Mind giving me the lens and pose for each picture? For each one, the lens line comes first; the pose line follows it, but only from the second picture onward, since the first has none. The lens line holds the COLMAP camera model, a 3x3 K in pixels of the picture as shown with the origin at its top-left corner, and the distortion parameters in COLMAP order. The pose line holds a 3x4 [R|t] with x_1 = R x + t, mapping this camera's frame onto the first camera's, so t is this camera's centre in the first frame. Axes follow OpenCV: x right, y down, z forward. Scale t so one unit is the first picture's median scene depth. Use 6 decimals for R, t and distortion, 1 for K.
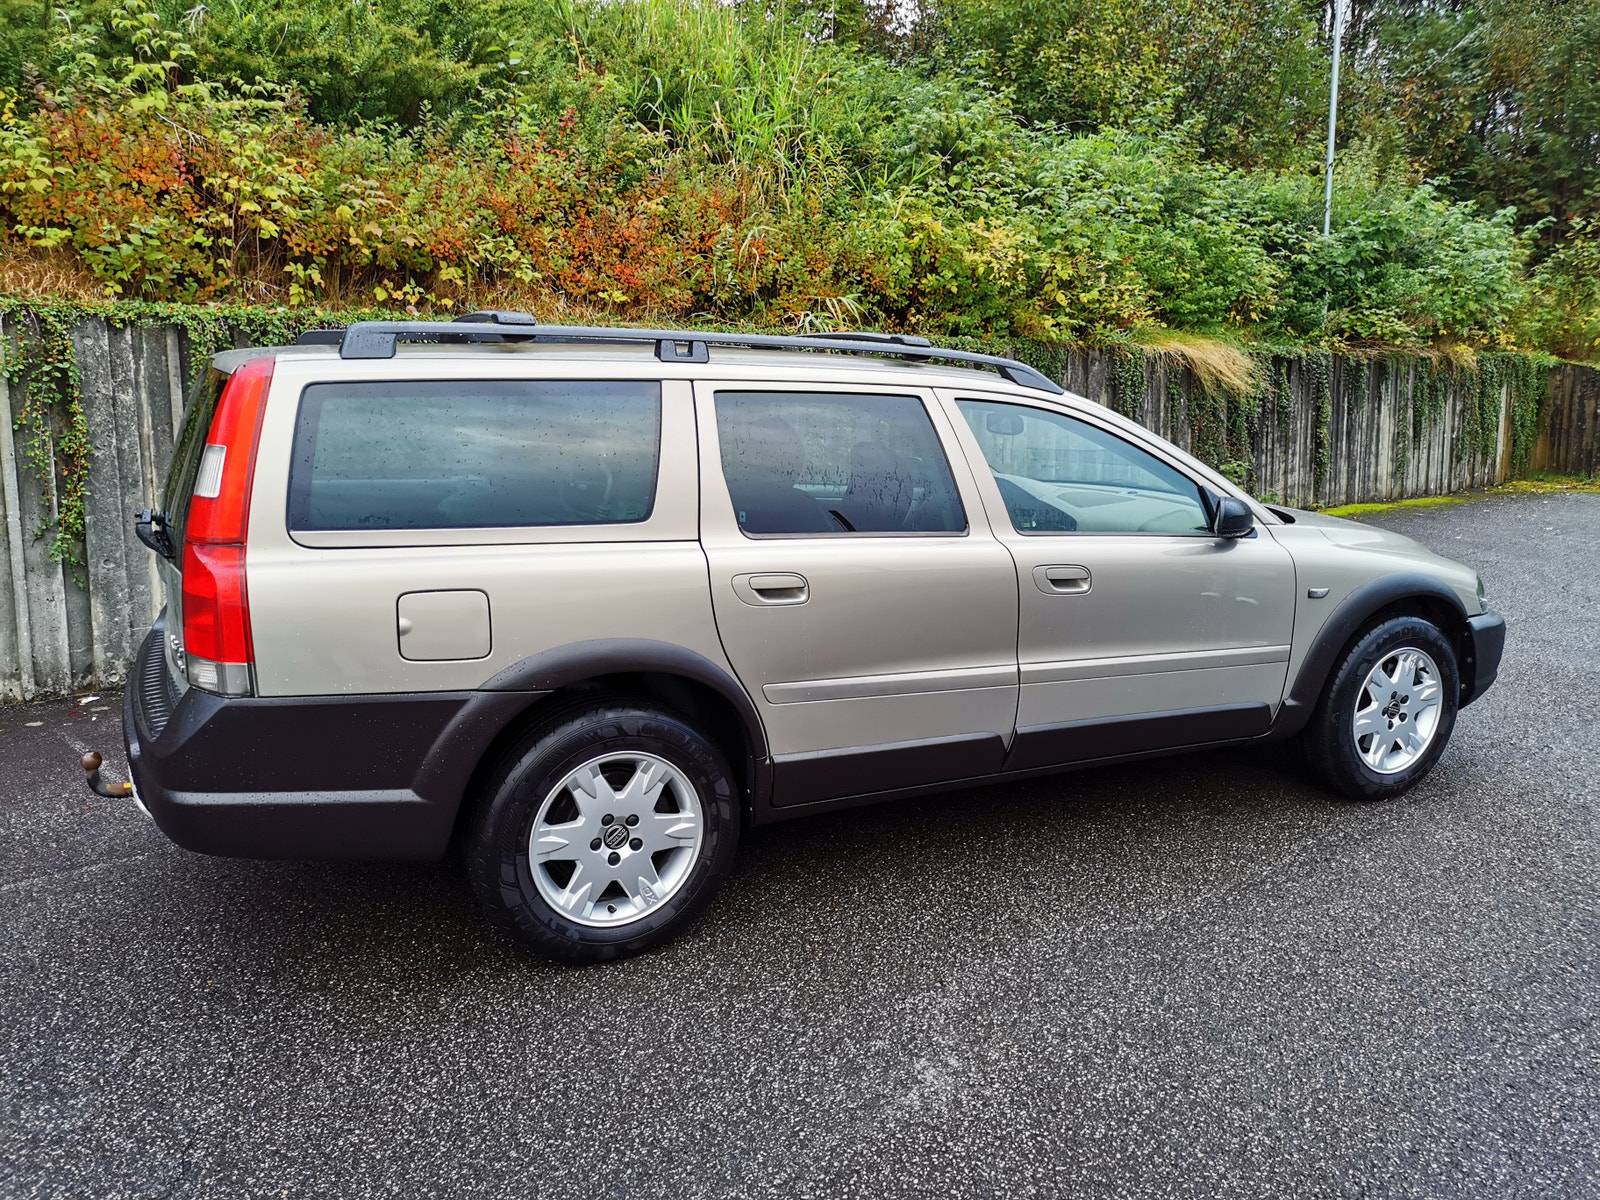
lens RADIAL K [[1207.3, 0, 809.6], [0, 1207.3, 601.2], [0, 0, 1]] dist [0.046307, -0.041161]
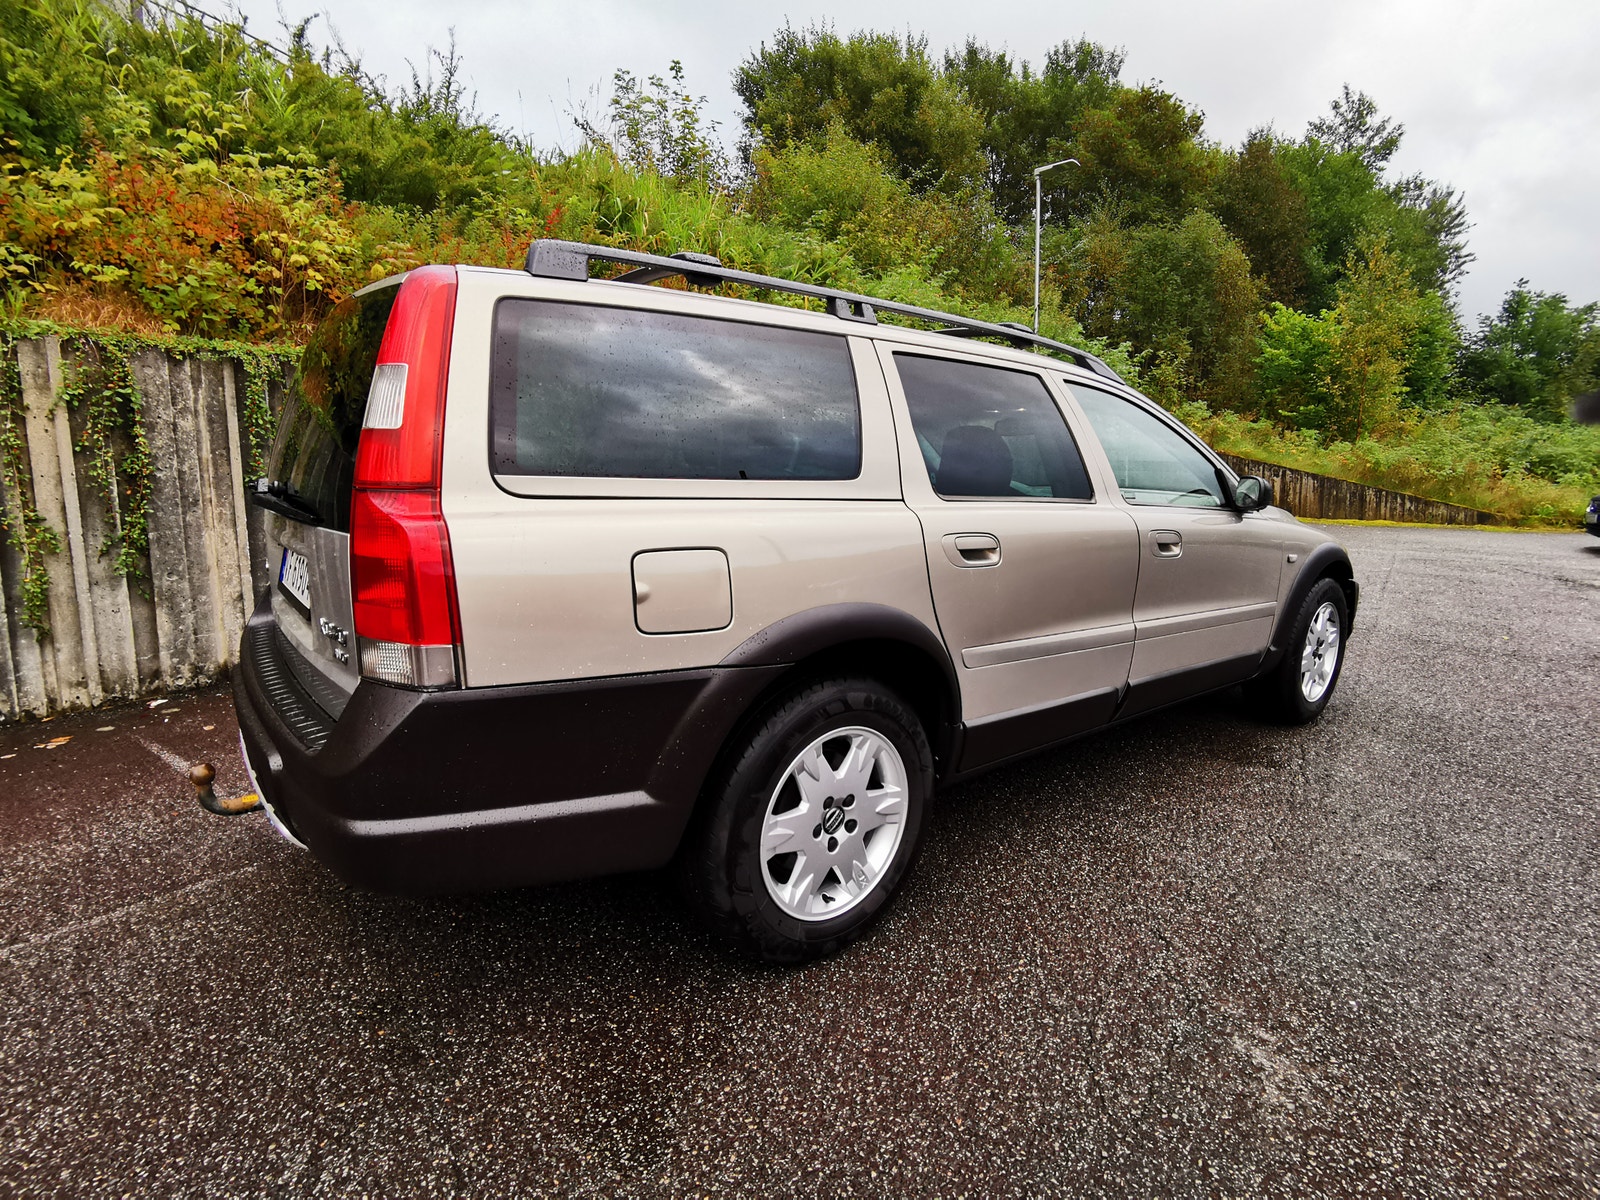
lens RADIAL K [[795.2, 0, 788.8], [0, 795.2, 599.0], [0, 0, 1]] dist [-0.023411, 0.001496]
pose [[0.984023, -0.035802, 0.174406, -0.255936], [0.037862, 0.999247, -0.008498, 0.025838], [-0.173970, 0.014965, 0.984637, 0.356650]]
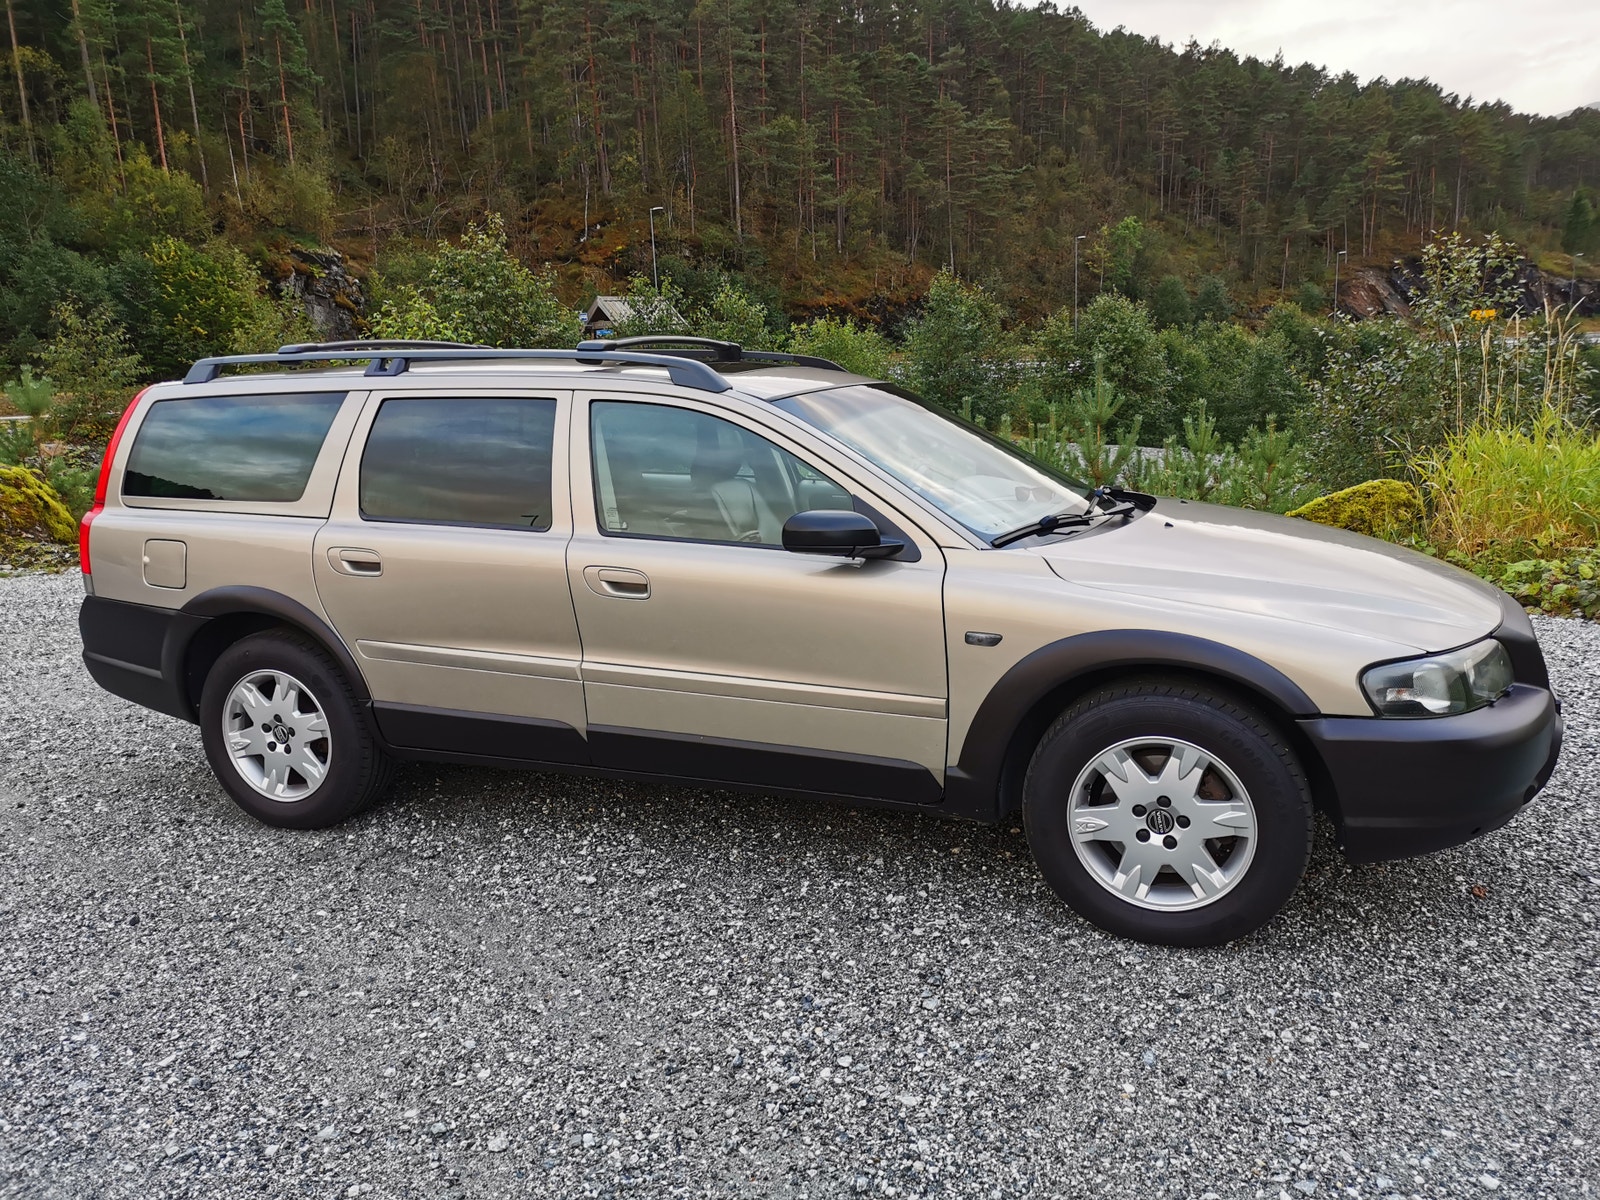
lens RADIAL K [[1207.3, 0, 805.9], [0, 1207.3, 602.8], [0, 0, 1]] dist [0.046307, -0.041161]
pose [[0.668134, 0.104330, -0.736690, 1.052749], [-0.094385, 0.994006, 0.055170, -0.071105], [0.738030, 0.032672, 0.673976, 0.450624]]
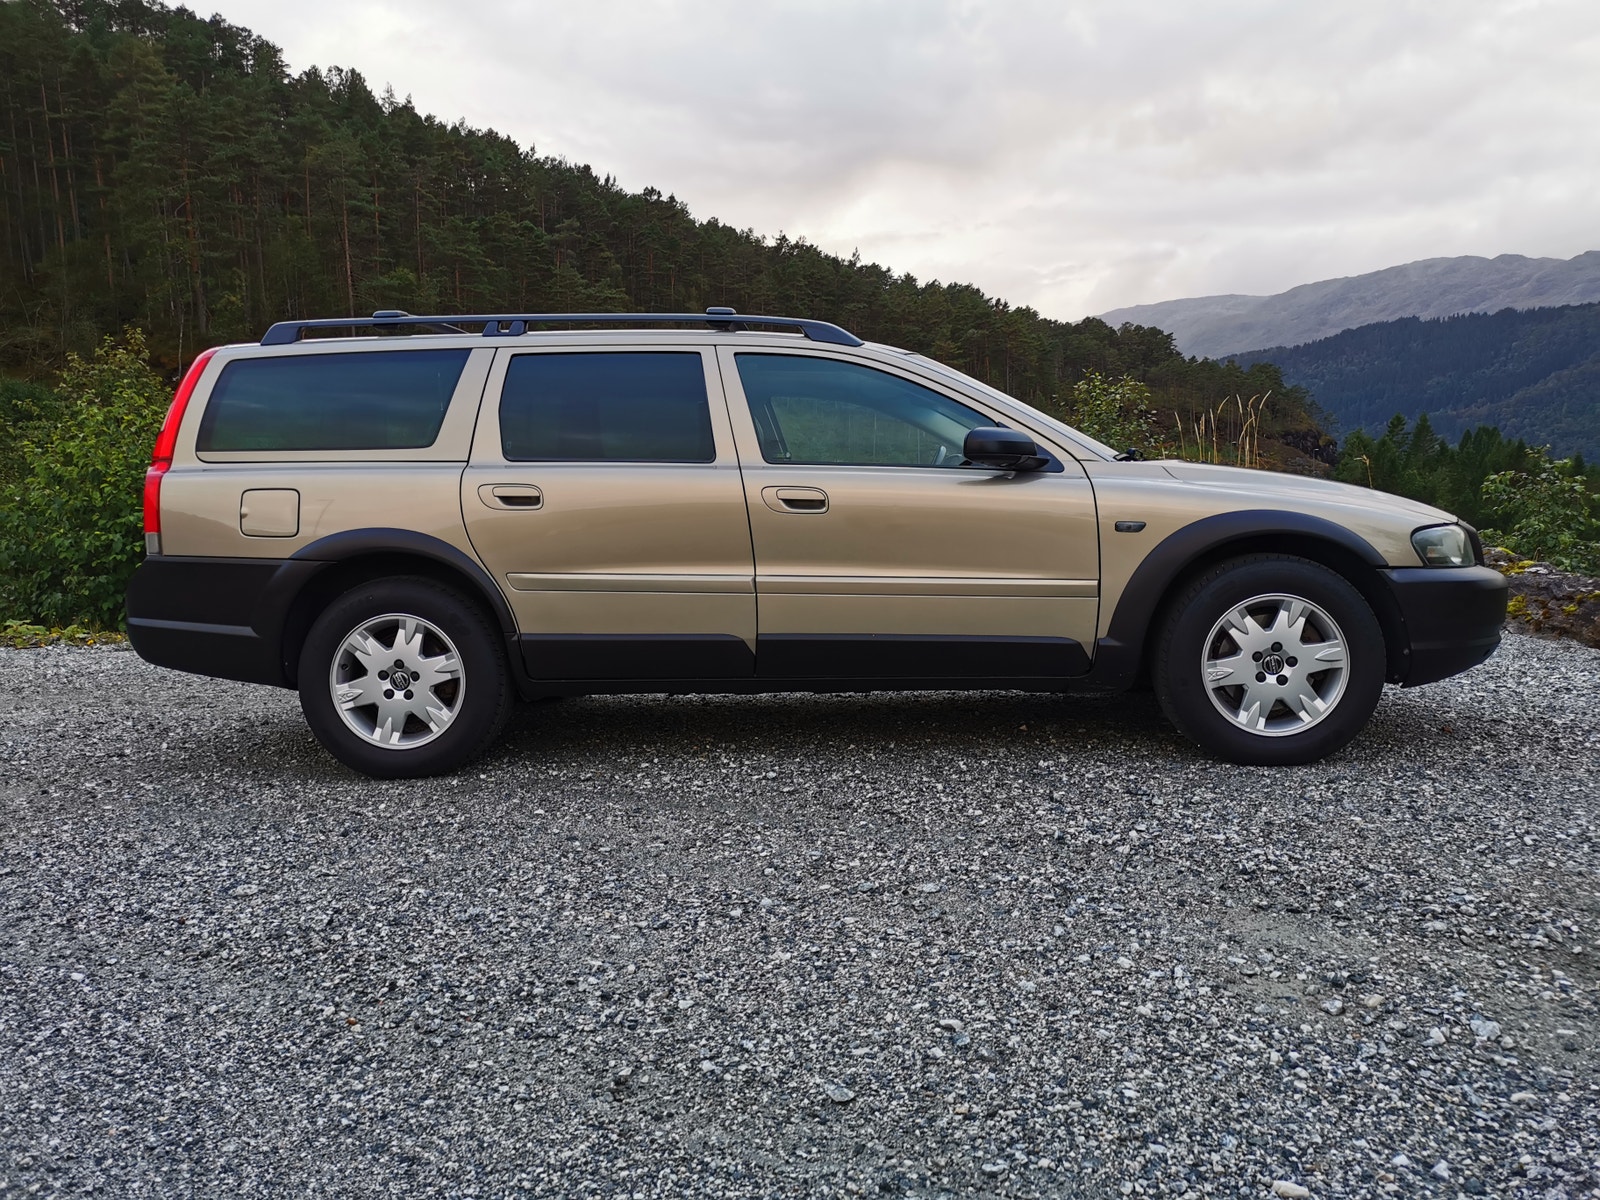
lens RADIAL K [[1207.3, 0, 812.3], [0, 1207.3, 593.5], [0, 0, 1]] dist [0.046307, -0.041161]
pose [[0.865398, -0.005072, -0.501059, 0.786469], [-0.053058, 0.993400, -0.101695, 0.181858], [0.498268, 0.114592, 0.859417, 0.060630]]
